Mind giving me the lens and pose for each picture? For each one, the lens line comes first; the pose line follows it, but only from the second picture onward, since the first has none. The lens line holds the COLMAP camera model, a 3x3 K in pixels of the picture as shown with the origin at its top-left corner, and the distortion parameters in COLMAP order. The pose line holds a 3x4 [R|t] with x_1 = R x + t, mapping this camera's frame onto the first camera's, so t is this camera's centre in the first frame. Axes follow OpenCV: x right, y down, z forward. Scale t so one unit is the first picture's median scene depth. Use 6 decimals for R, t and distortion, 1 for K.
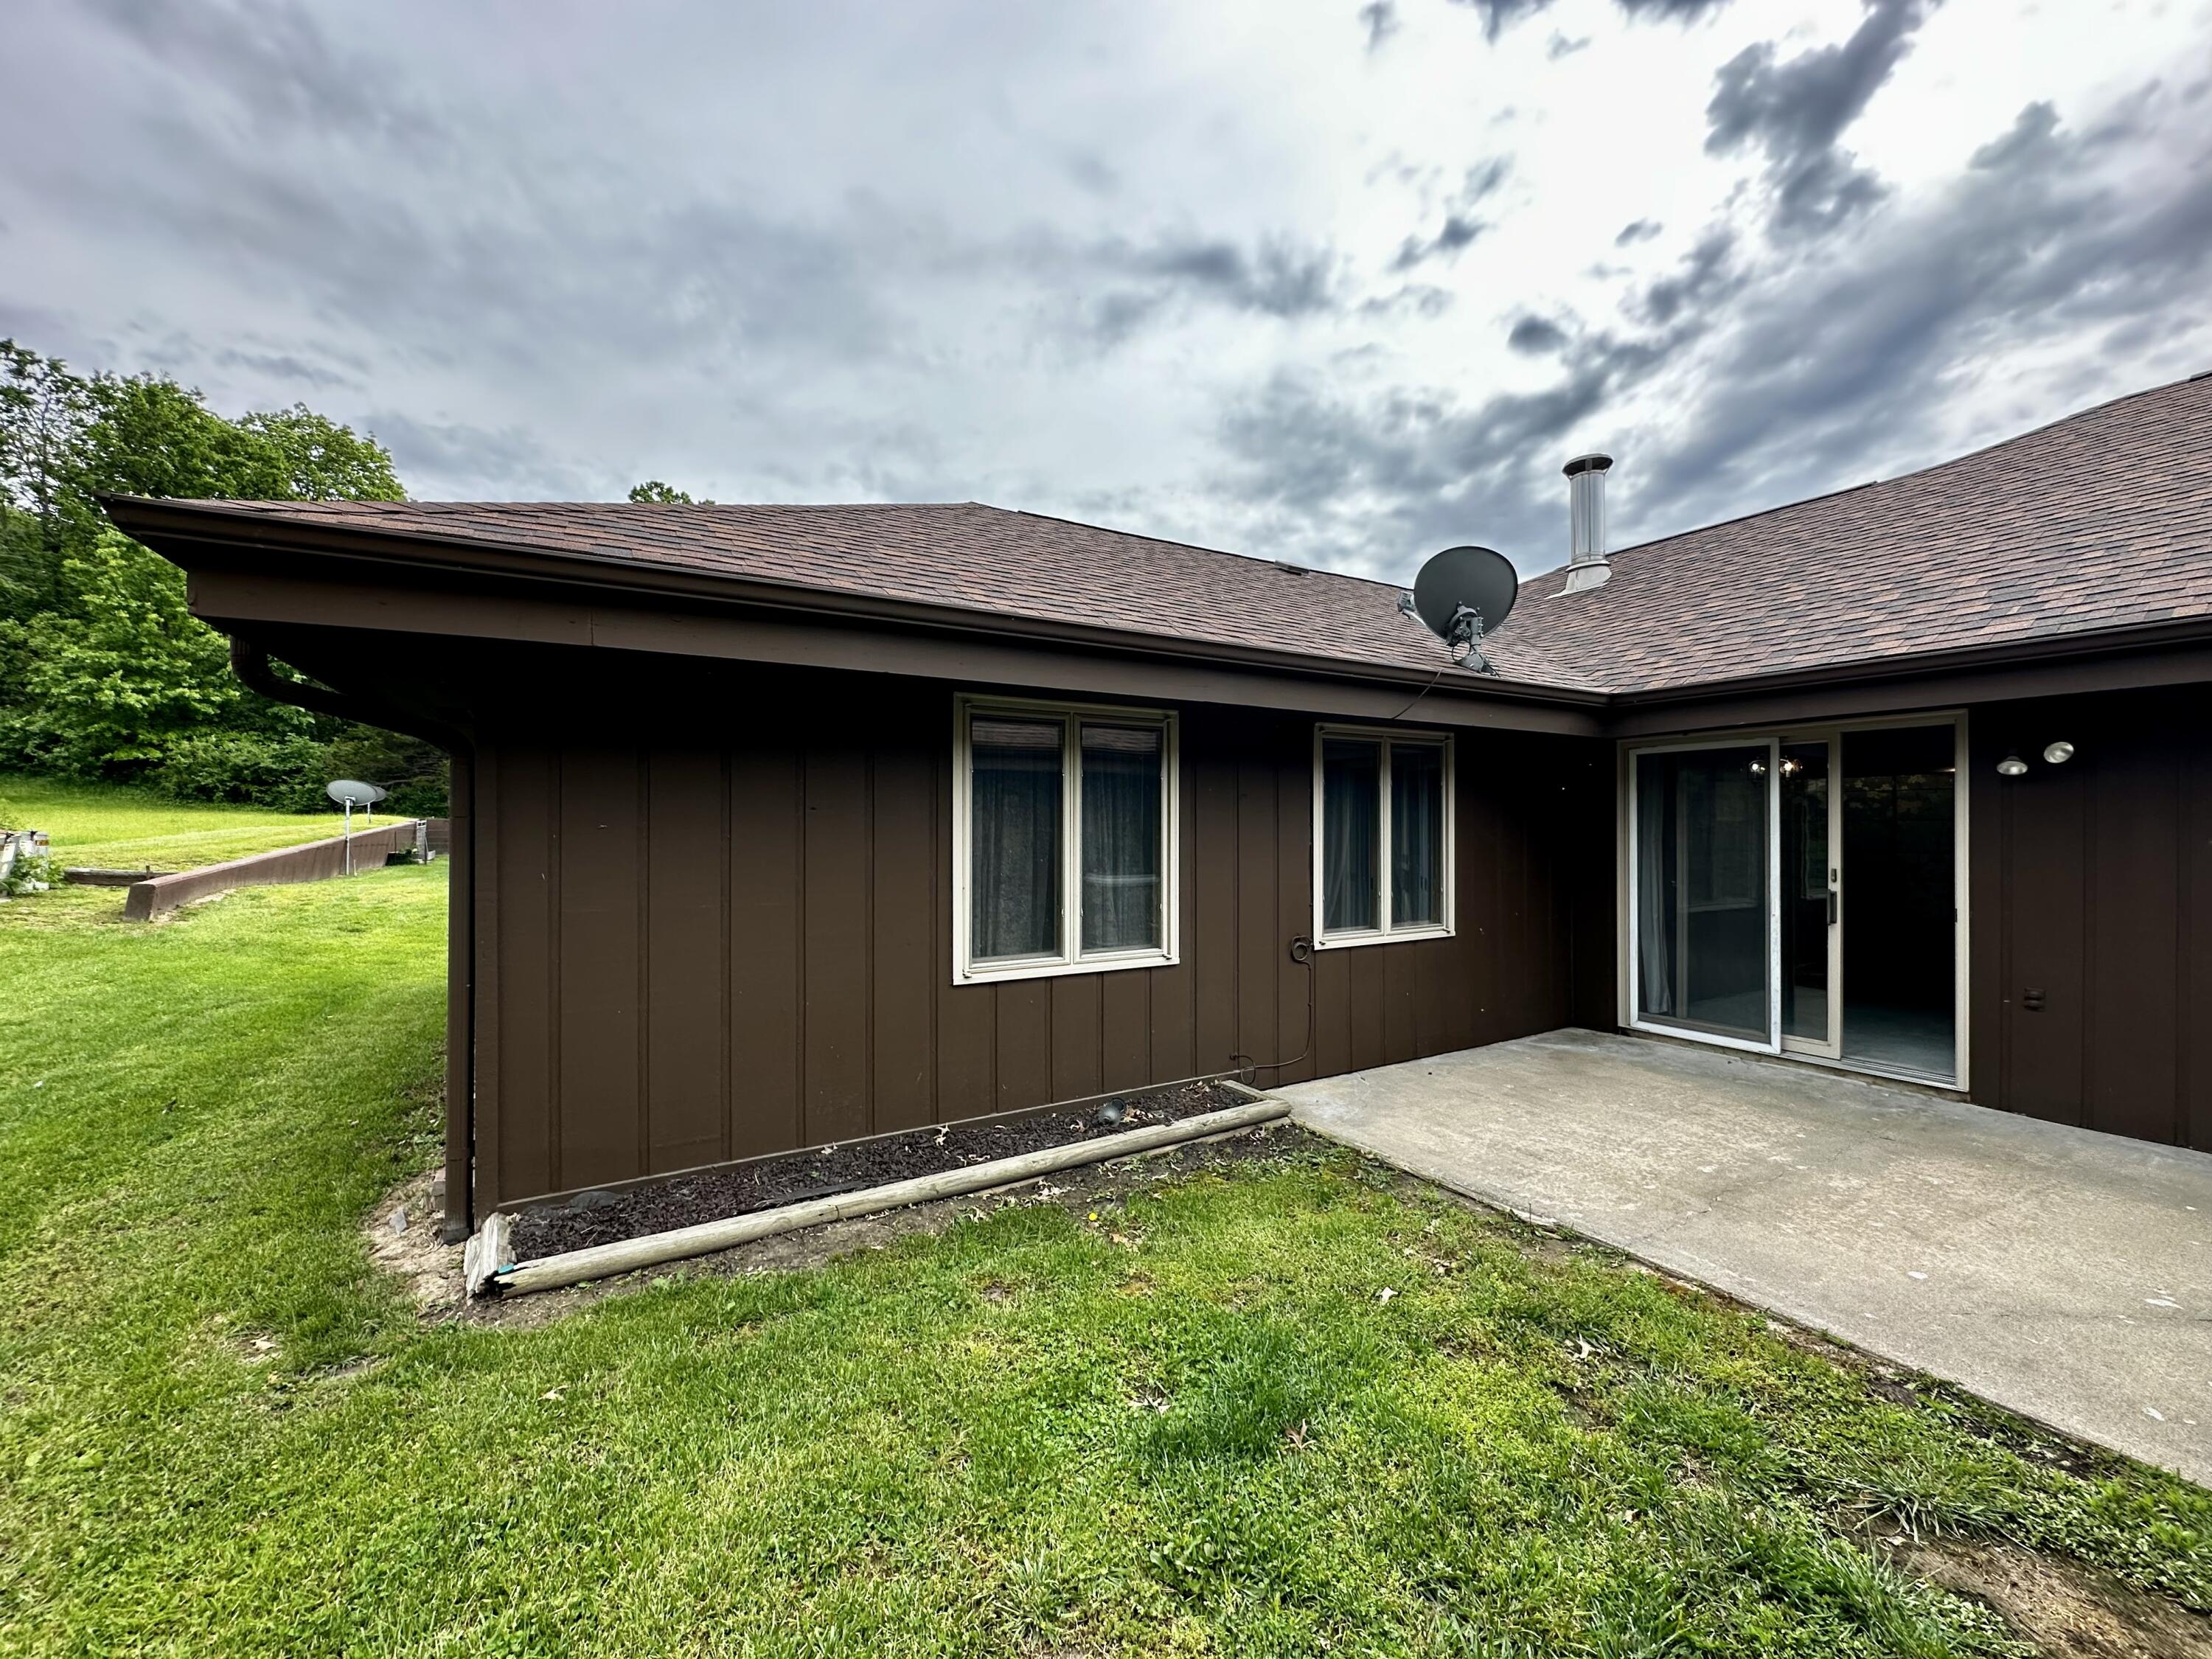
lens RADIAL K [[883.9, 0, 1106.0], [0, 883.9, 827.7], [0, 0, 1]] dist [-0.004170, 0.000444]
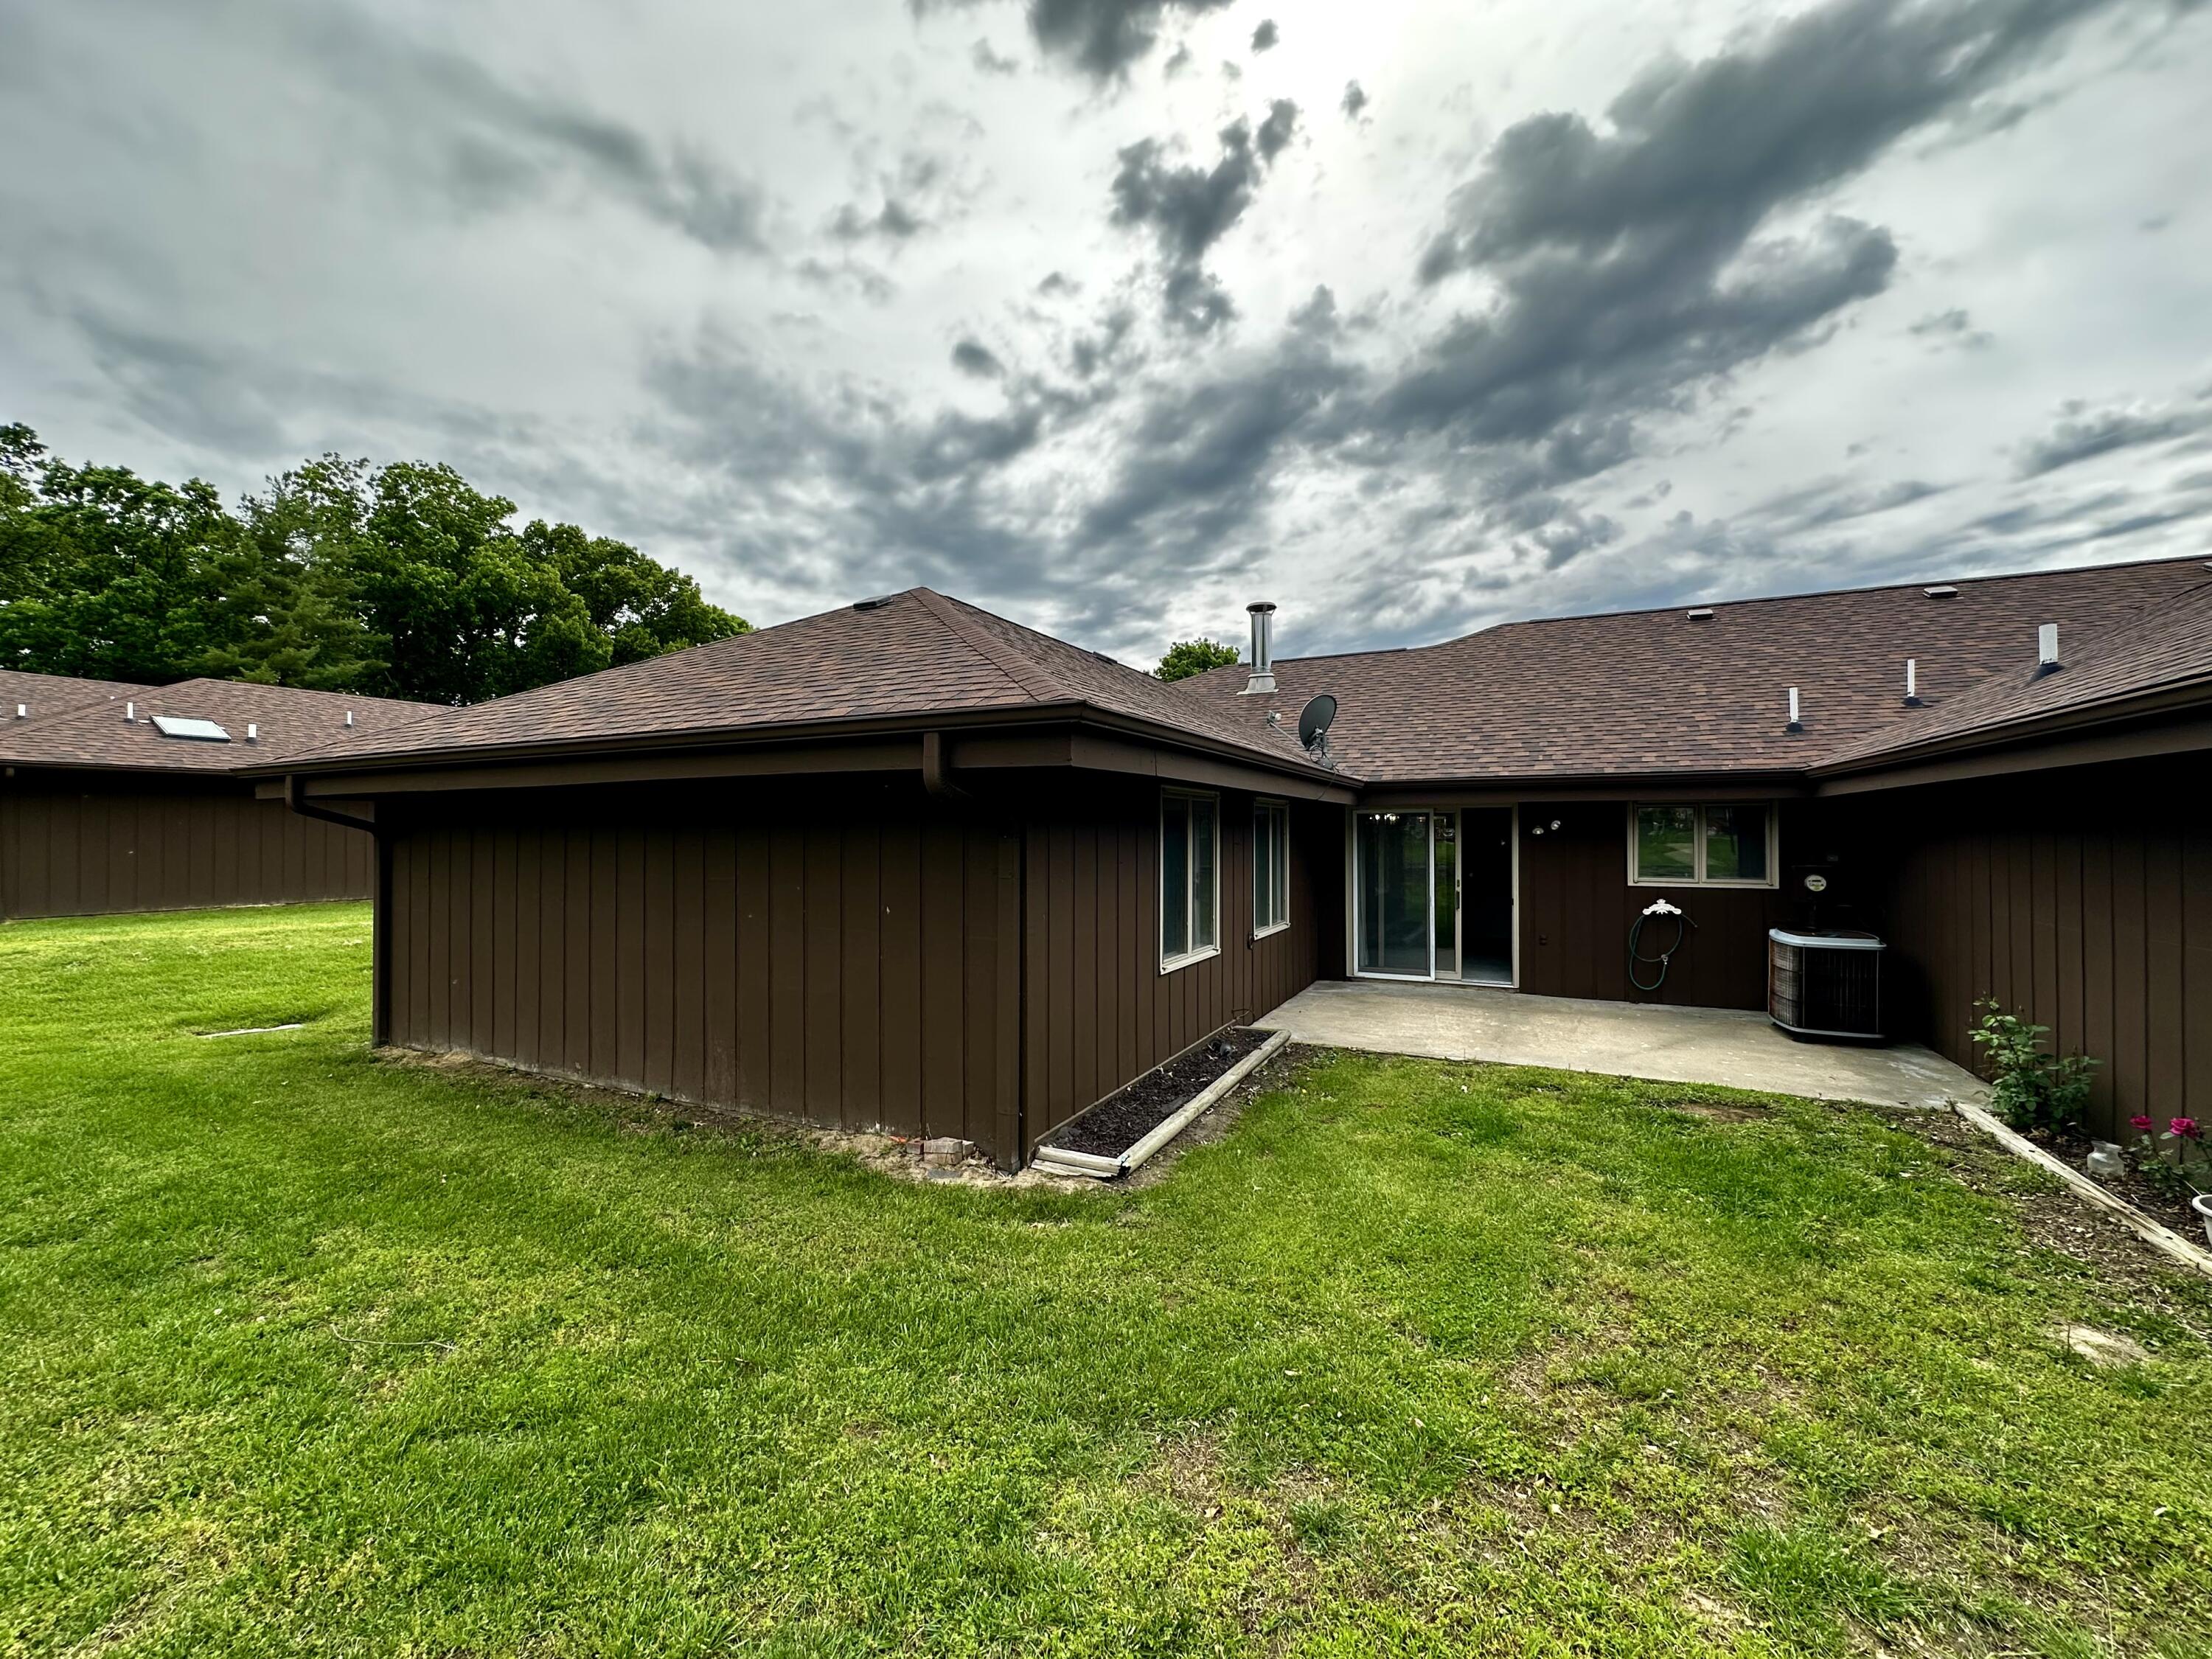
lens RADIAL K [[883.9, 0, 1106.0], [0, 883.9, 827.7], [0, 0, 1]] dist [-0.004170, 0.000444]
pose [[0.840512, 0.005046, 0.541770, -0.954317], [-0.001778, 0.999977, -0.006554, -0.058742], [-0.541791, 0.004546, 0.840501, -0.208955]]
